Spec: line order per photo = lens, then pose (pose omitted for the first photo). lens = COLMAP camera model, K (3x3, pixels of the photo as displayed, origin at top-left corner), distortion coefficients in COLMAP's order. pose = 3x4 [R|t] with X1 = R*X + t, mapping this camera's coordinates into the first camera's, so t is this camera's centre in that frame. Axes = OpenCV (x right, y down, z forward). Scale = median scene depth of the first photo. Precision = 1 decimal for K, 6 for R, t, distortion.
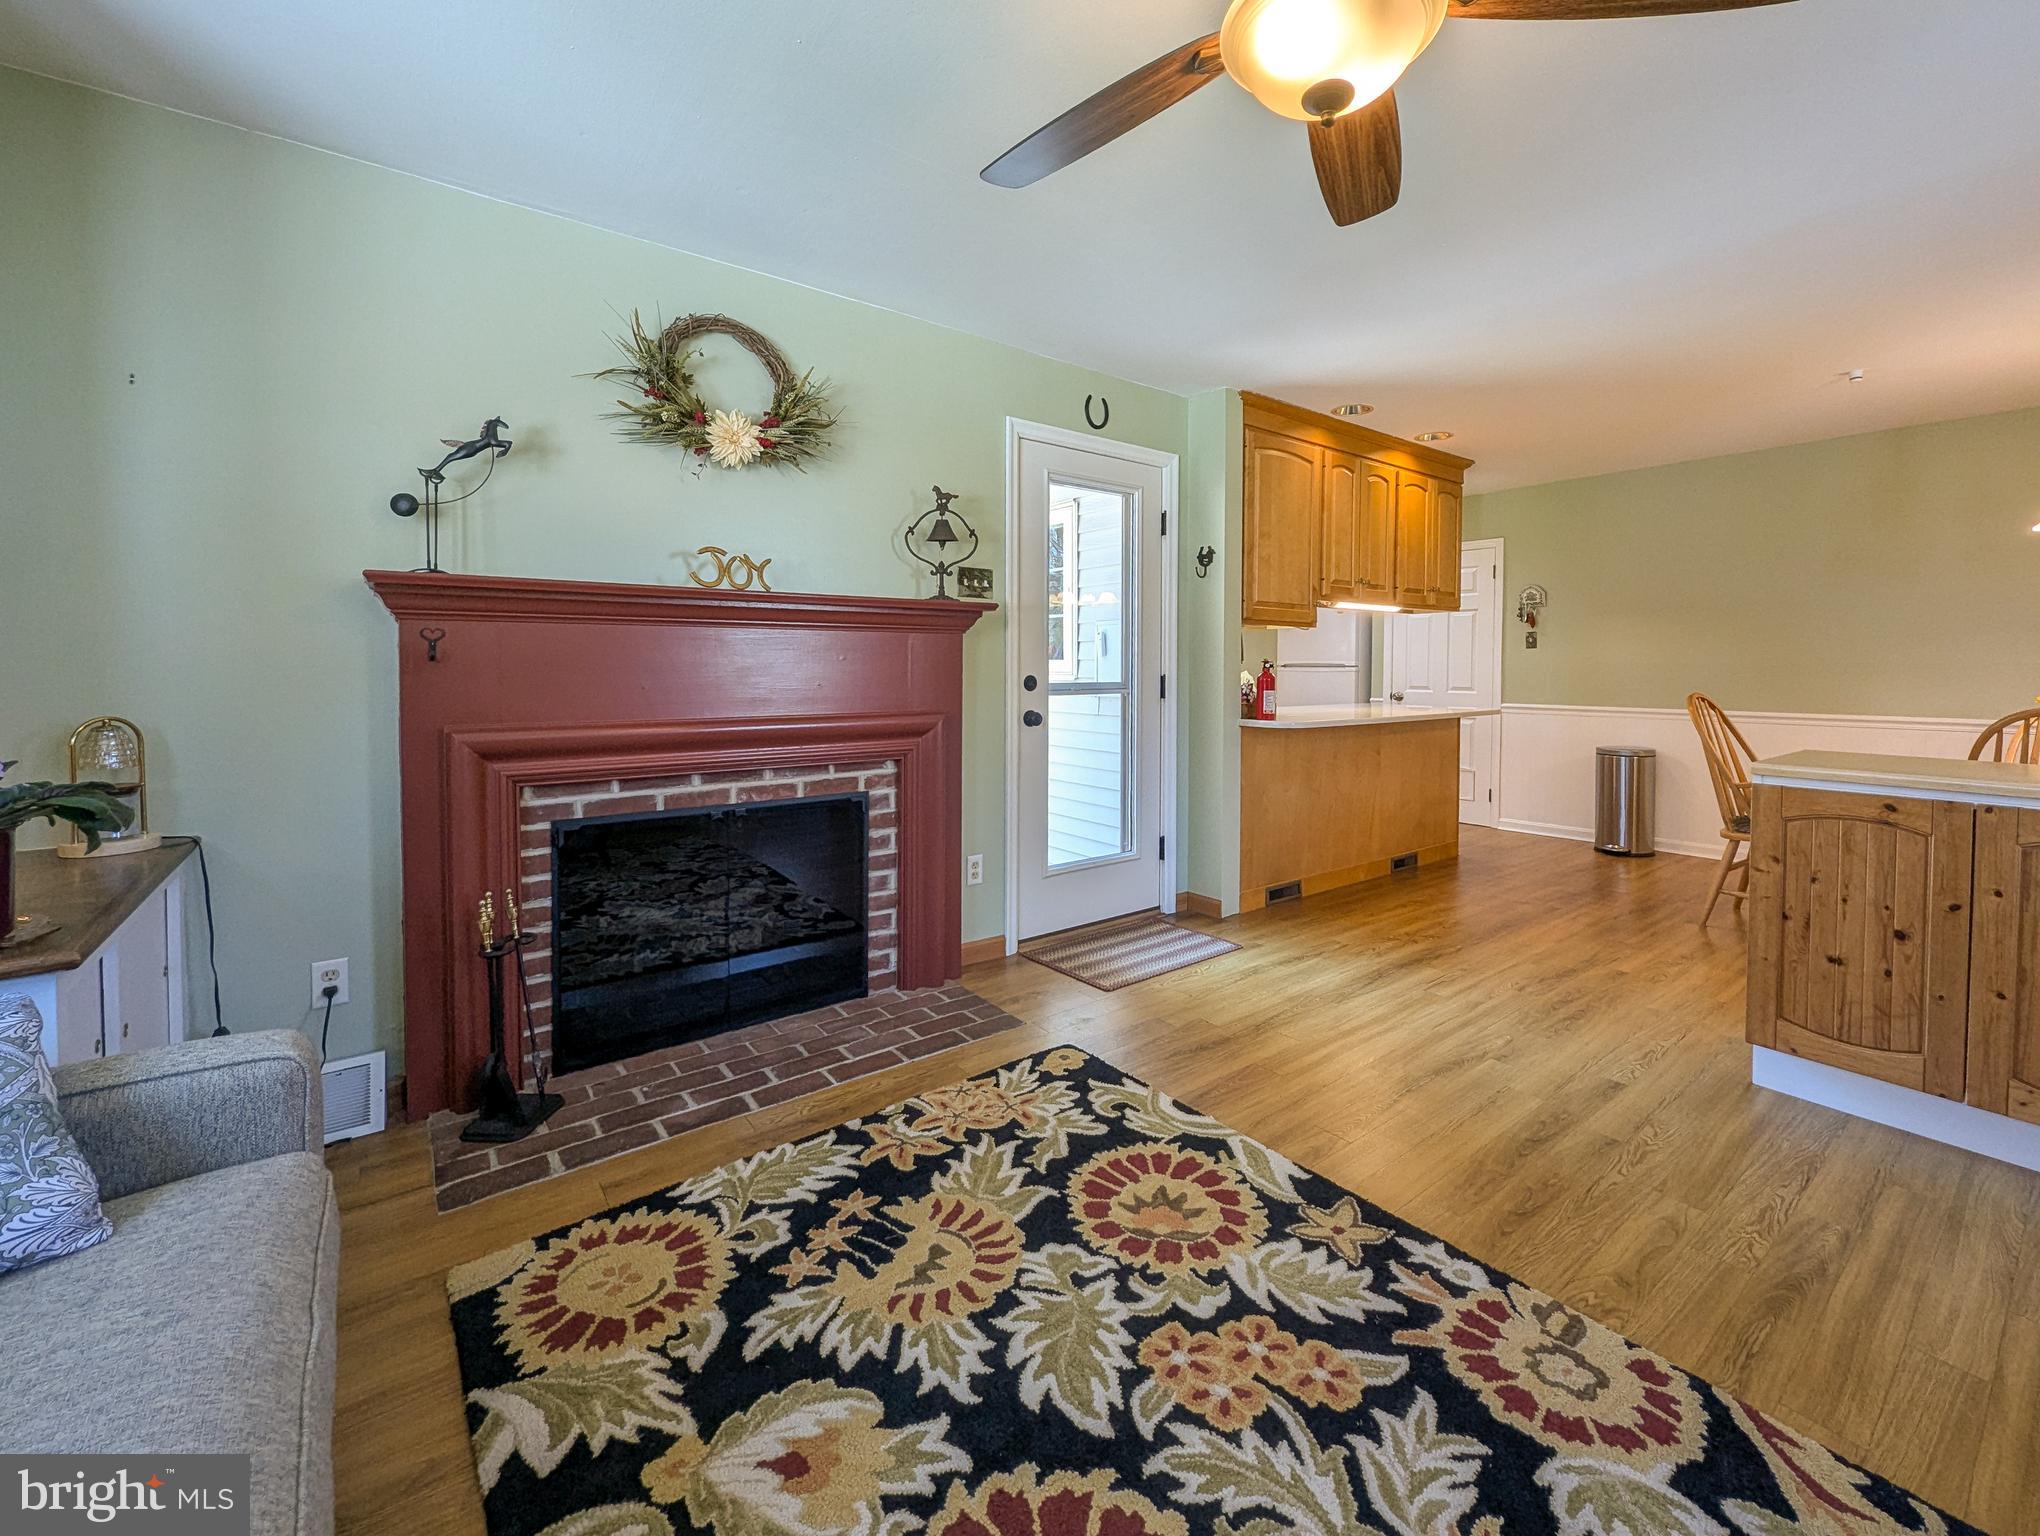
lens RADIAL K [[855.5, 0, 1021.2], [0, 855.5, 688.0], [0, 0, 1]] dist [-0.000358, 0.000140]
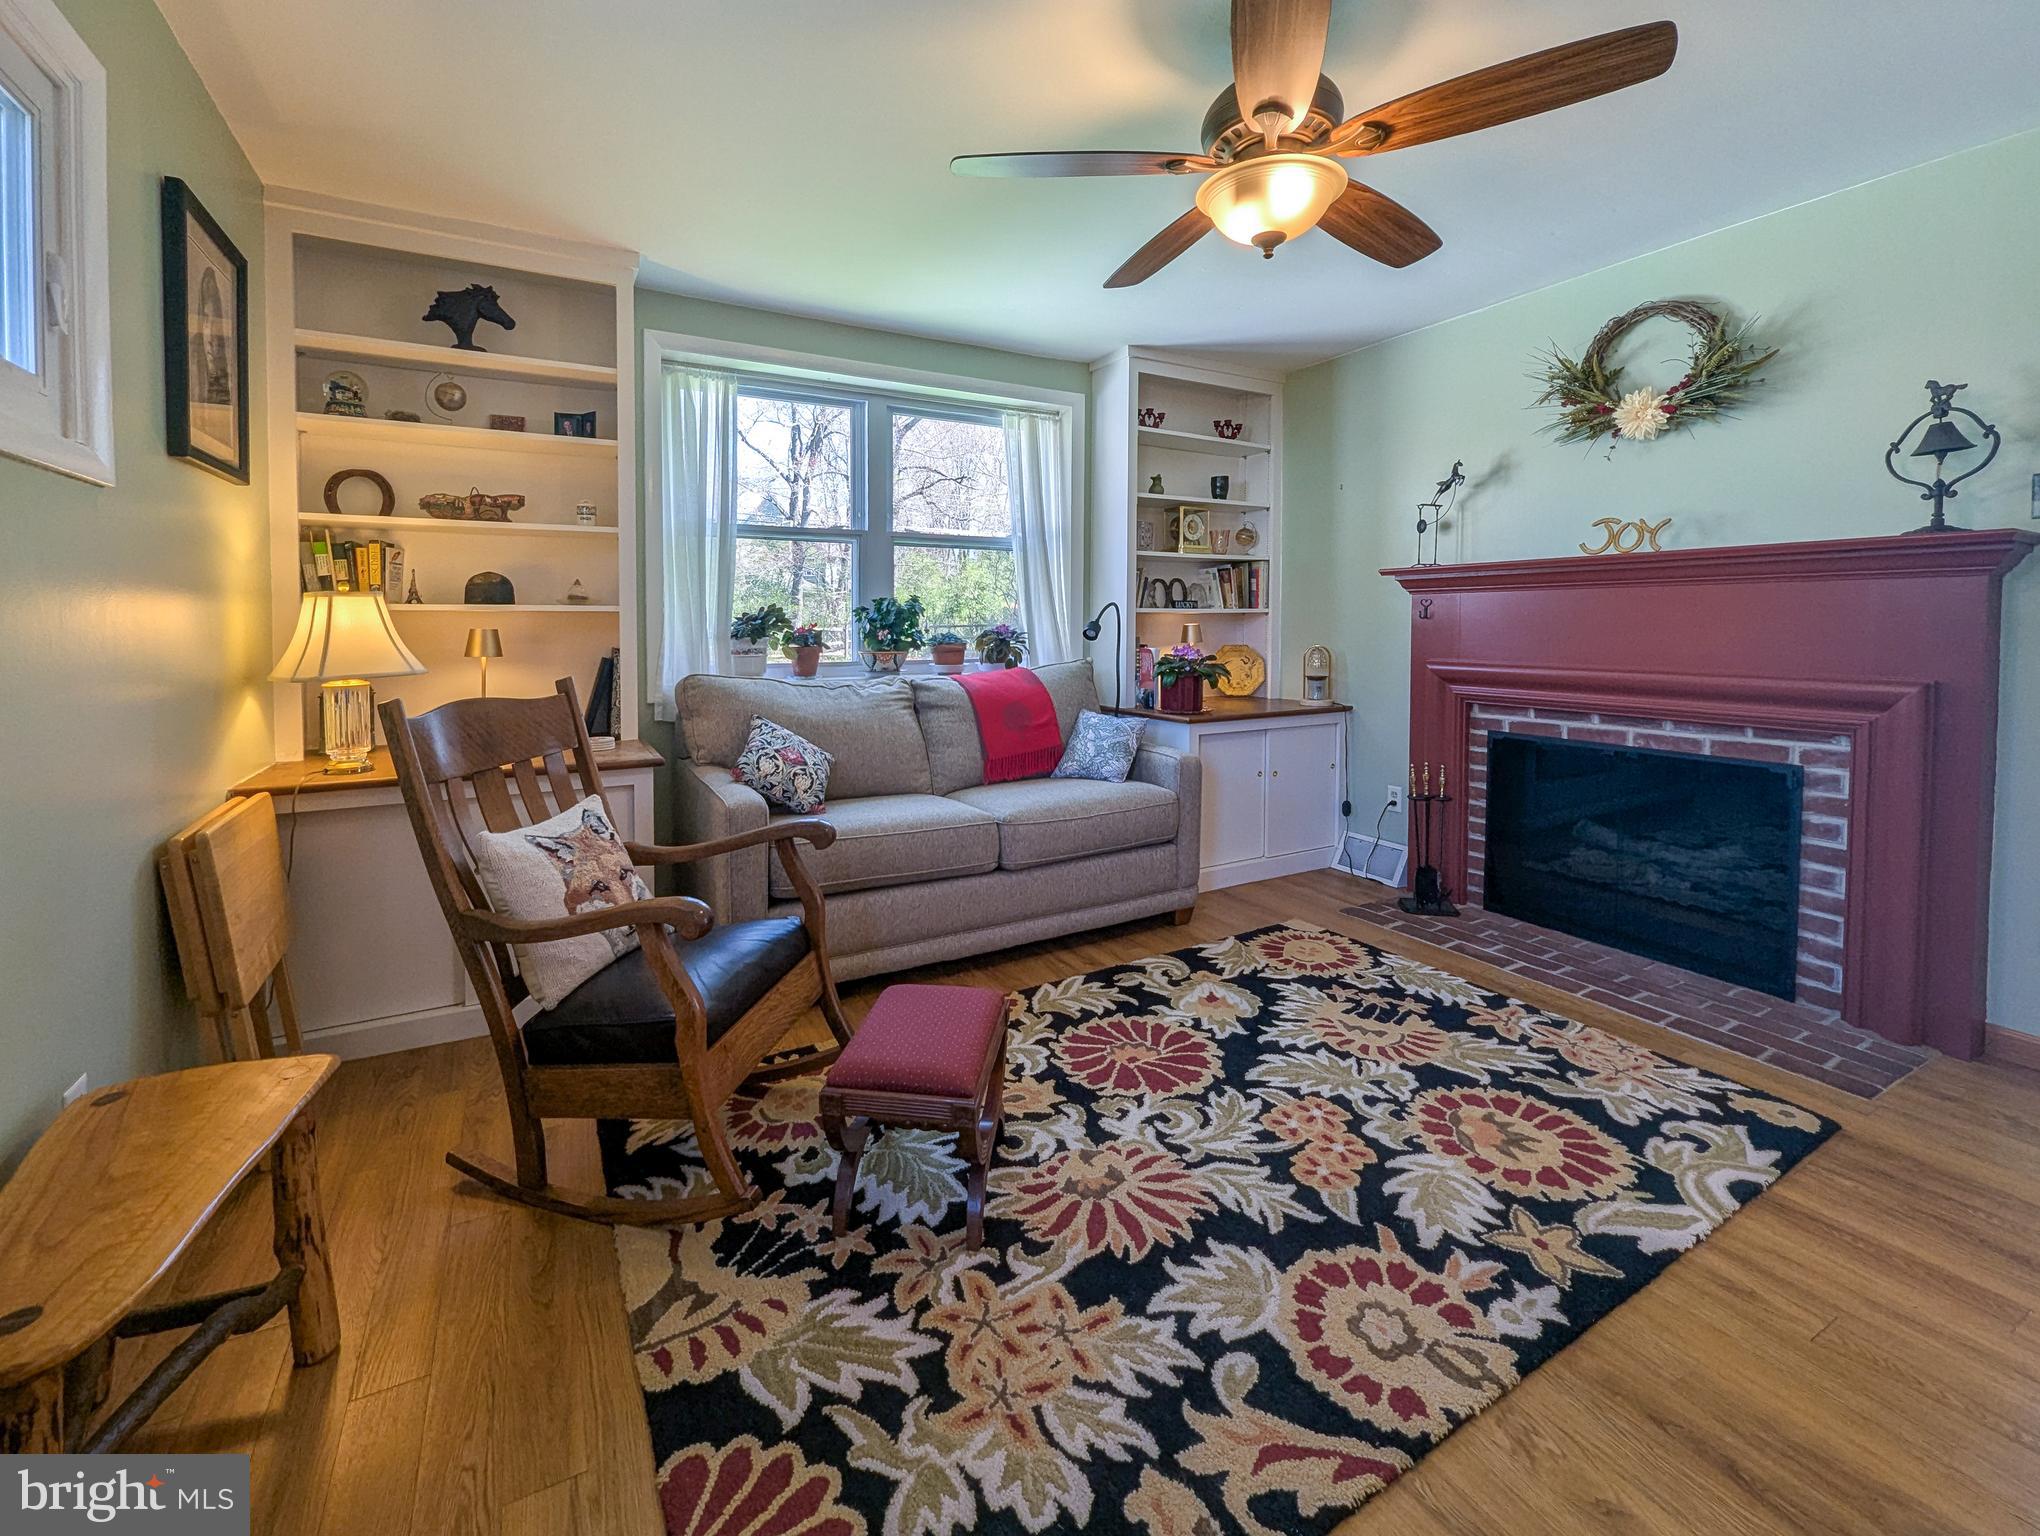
lens RADIAL K [[867.0, 0, 995.2], [0, 867.0, 622.6], [0, 0, 1]] dist [-0.000901, -0.000193]
pose [[-0.161131, 0.001996, -0.986931, 1.287783], [-0.021053, 0.999763, 0.005459, -0.019055], [0.986708, 0.021657, -0.161051, 0.525439]]
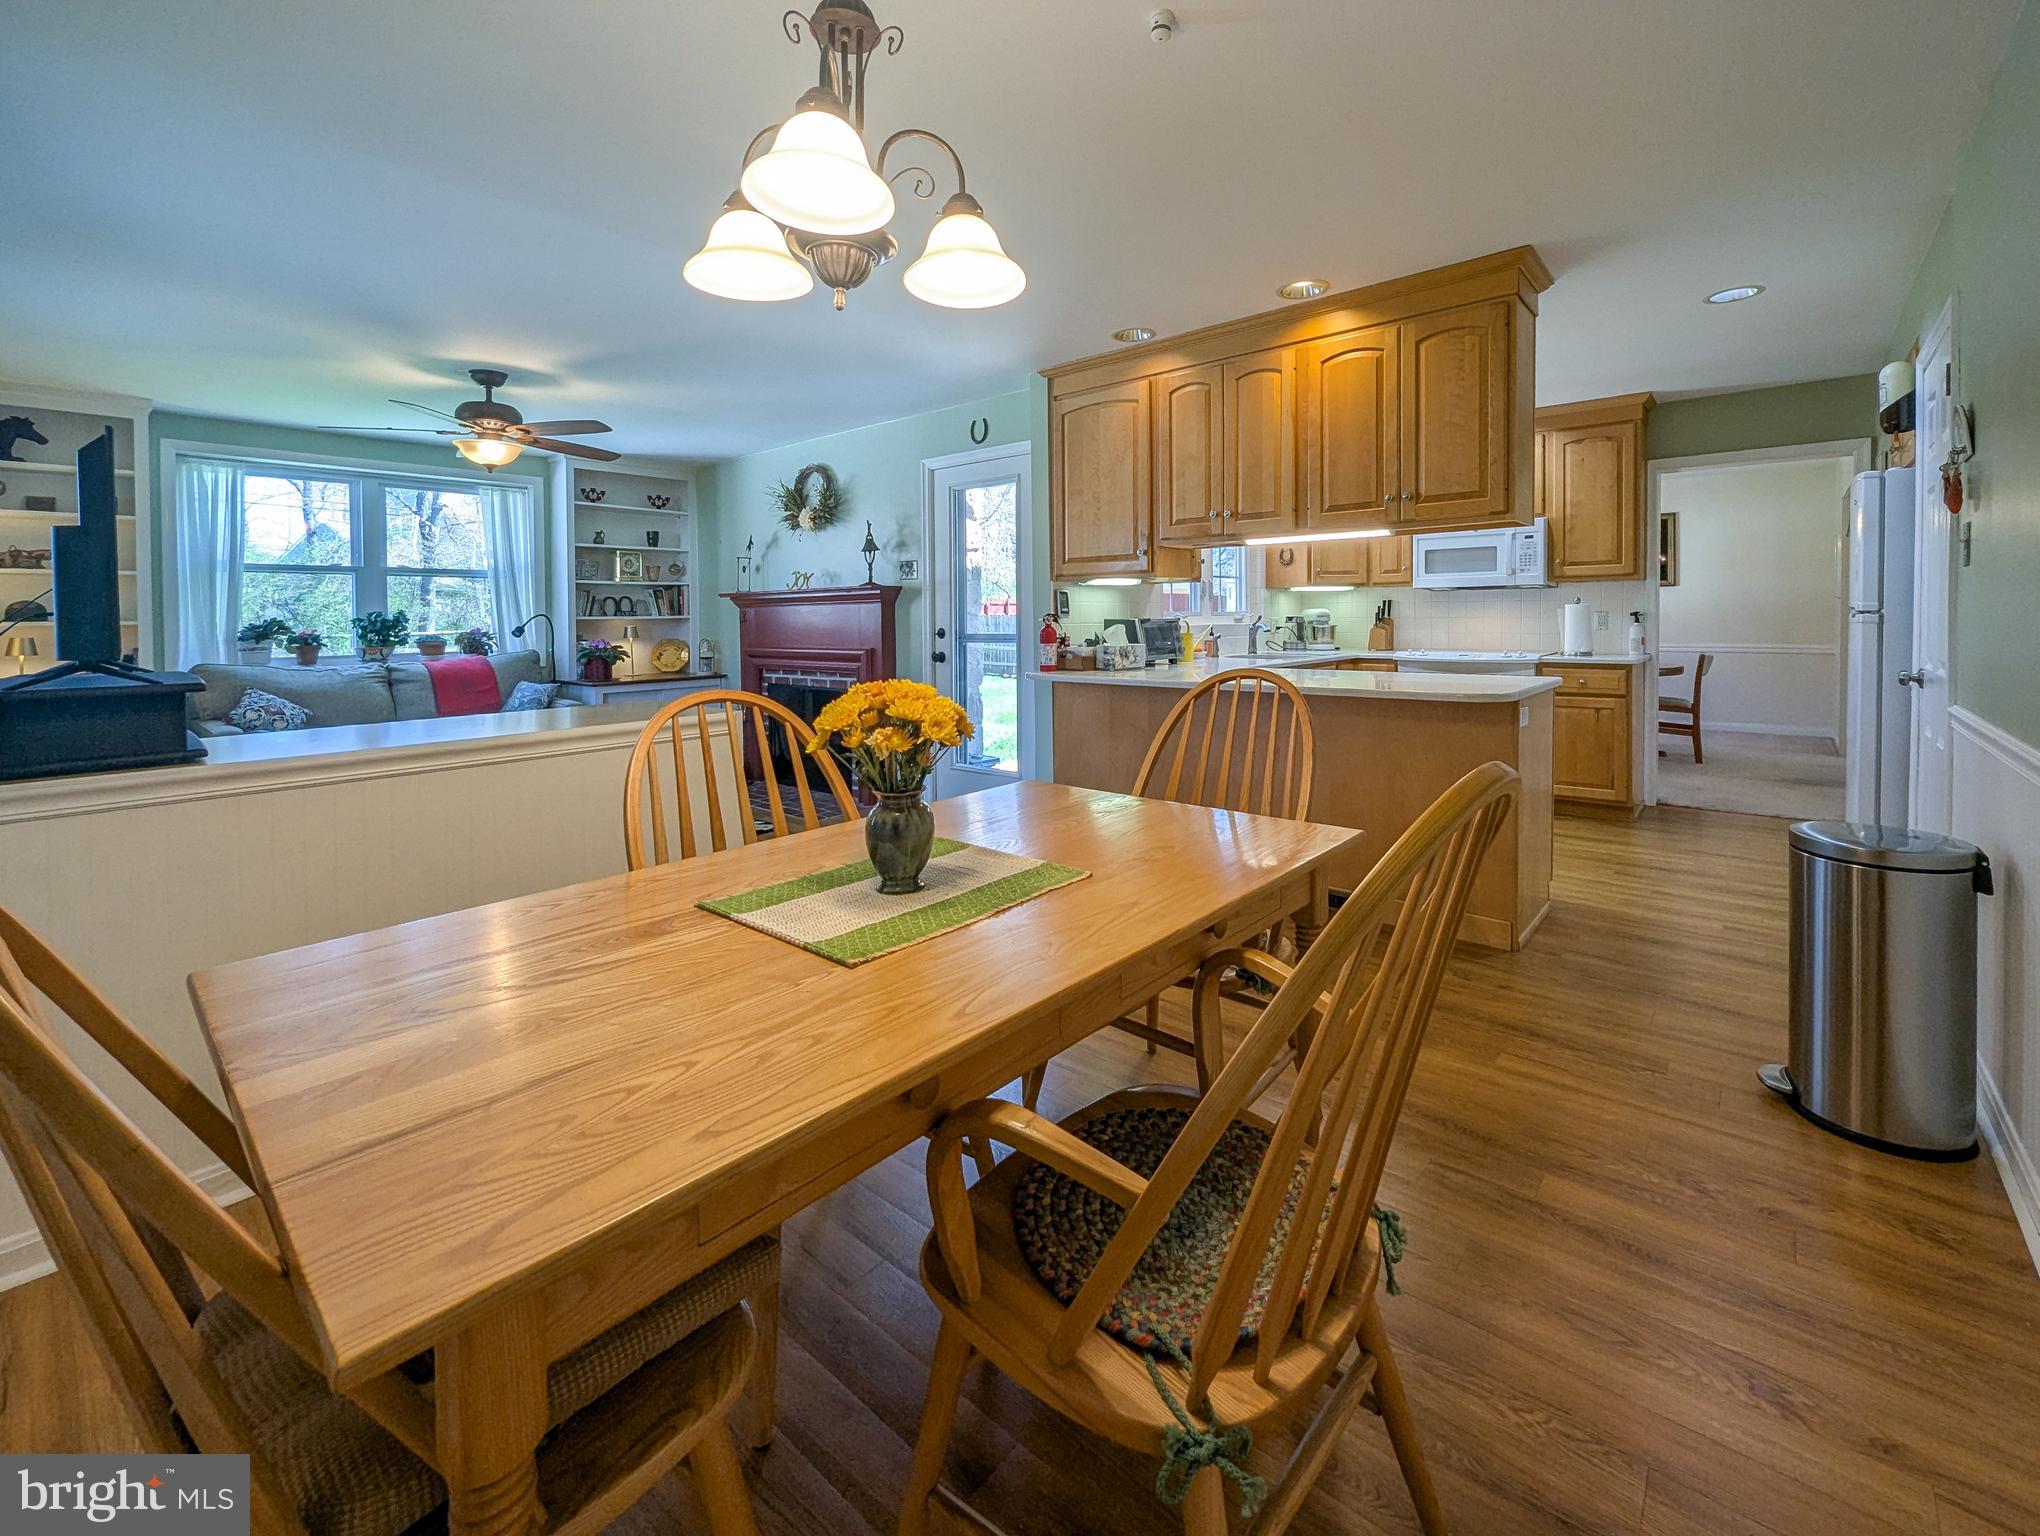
lens RADIAL K [[846.2, 0, 1034.2], [0, 846.2, 622.2], [0, 0, 1]] dist [-0.001592, -0.000348]
pose [[0.213265, 0.003967, -0.976986, 2.732348], [-0.010250, 0.999946, 0.001822, -0.054402], [0.976941, 0.009626, 0.213294, 1.574079]]
